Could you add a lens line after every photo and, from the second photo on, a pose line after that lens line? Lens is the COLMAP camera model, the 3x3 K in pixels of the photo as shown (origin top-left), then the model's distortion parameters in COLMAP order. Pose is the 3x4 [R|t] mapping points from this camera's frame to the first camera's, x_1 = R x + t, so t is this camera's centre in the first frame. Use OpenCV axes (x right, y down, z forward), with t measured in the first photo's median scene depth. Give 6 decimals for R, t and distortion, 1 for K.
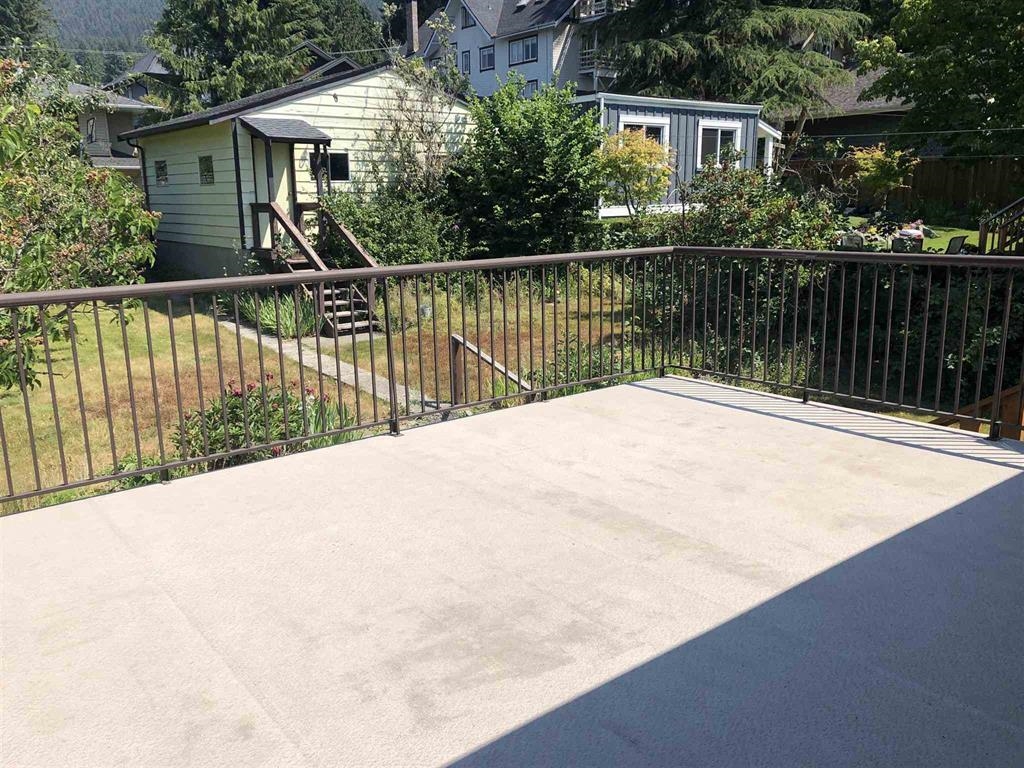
lens RADIAL K [[841.1, 0, 515.1], [0, 841.1, 388.3], [0, 0, 1]] dist [0.038612, -0.003693]
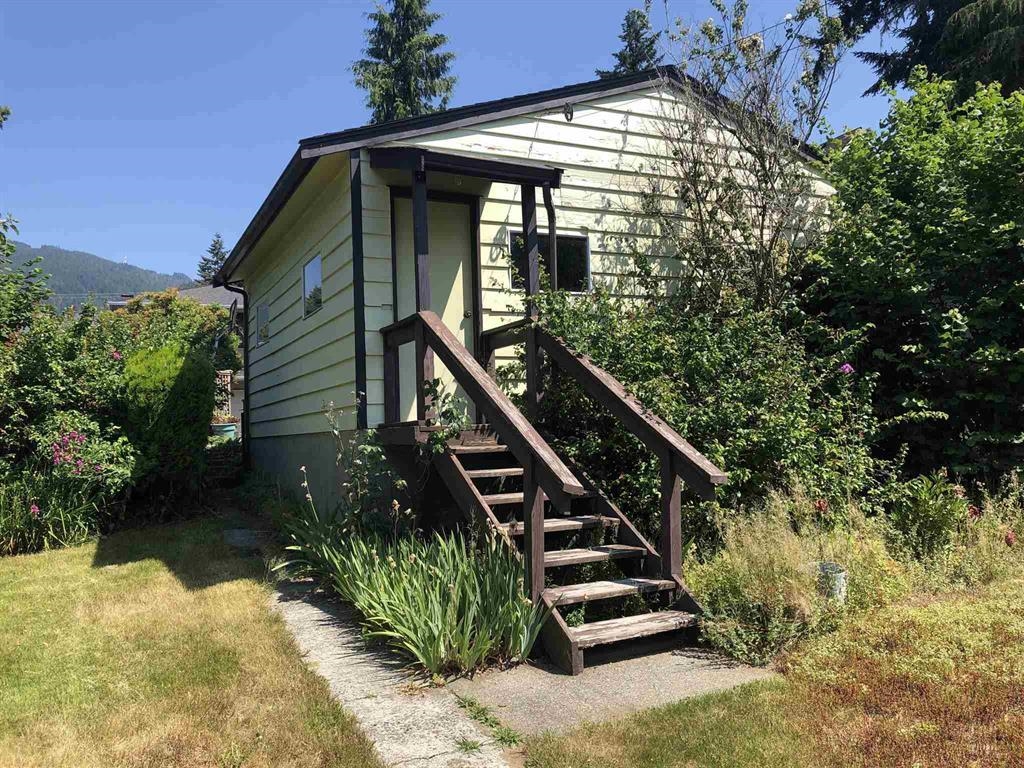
lens RADIAL K [[841.1, 0, 517.1], [0, 841.1, 384.3], [0, 0, 1]] dist [0.038612, -0.003693]
pose [[0.975956, -0.038005, -0.214628, -0.141472], [-0.022438, 0.961933, -0.272364, -0.066405], [0.216809, 0.270632, 0.937951, 0.579291]]
